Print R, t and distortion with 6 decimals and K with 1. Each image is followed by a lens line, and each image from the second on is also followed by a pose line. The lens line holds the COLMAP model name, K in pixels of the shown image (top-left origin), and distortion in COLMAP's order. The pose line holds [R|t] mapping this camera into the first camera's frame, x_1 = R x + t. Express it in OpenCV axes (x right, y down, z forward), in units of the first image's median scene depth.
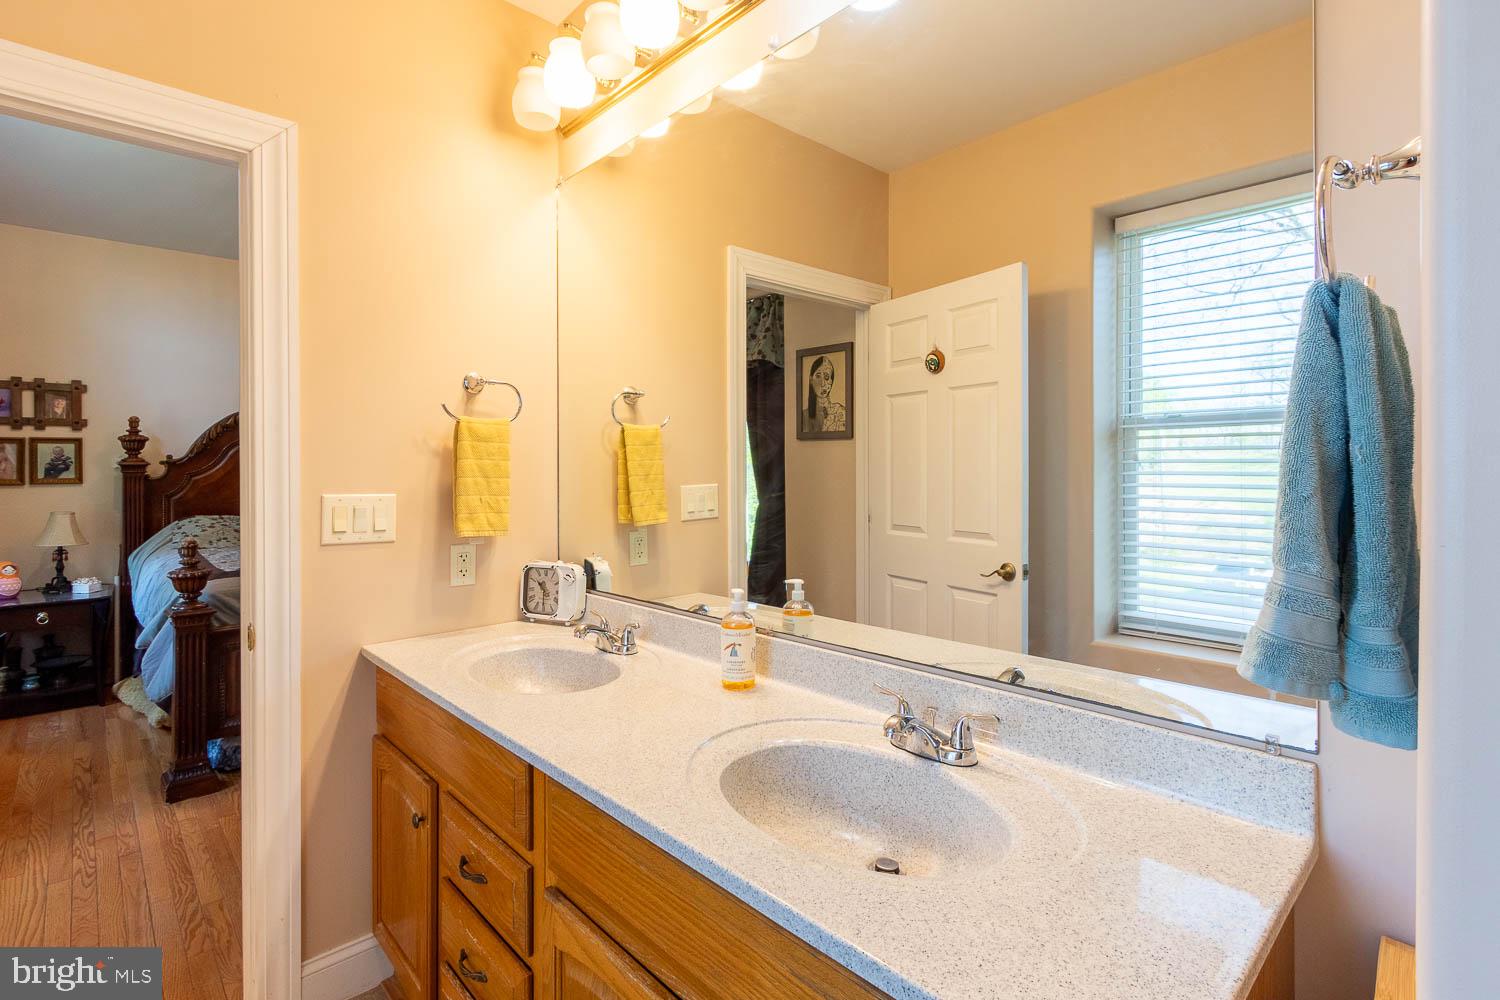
lens RADIAL K [[705.7, 0, 725.8], [0, 705.7, 465.9], [0, 0, 1]] dist [0.001917, 0.000196]
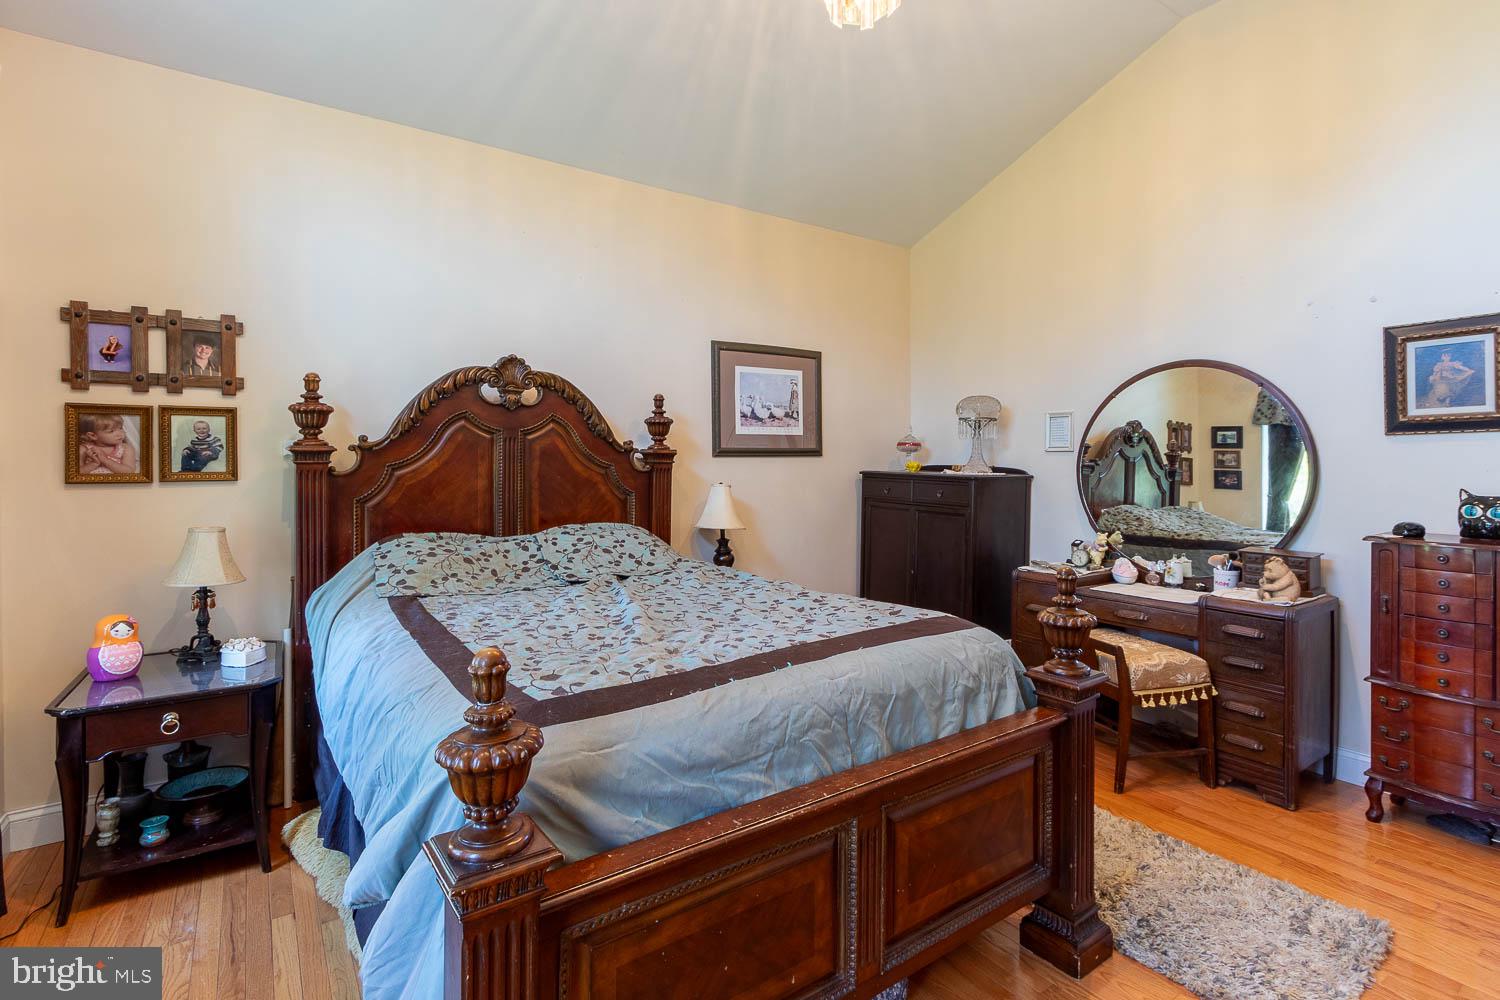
lens RADIAL K [[705.7, 0, 741.1], [0, 705.7, 463.7], [0, 0, 1]] dist [0.001917, 0.000196]
pose [[0.991738, 0.004555, -0.128196, -0.398243], [-0.003537, 0.999960, 0.008171, 0.003443], [0.128228, -0.007650, 0.991715, 0.448911]]
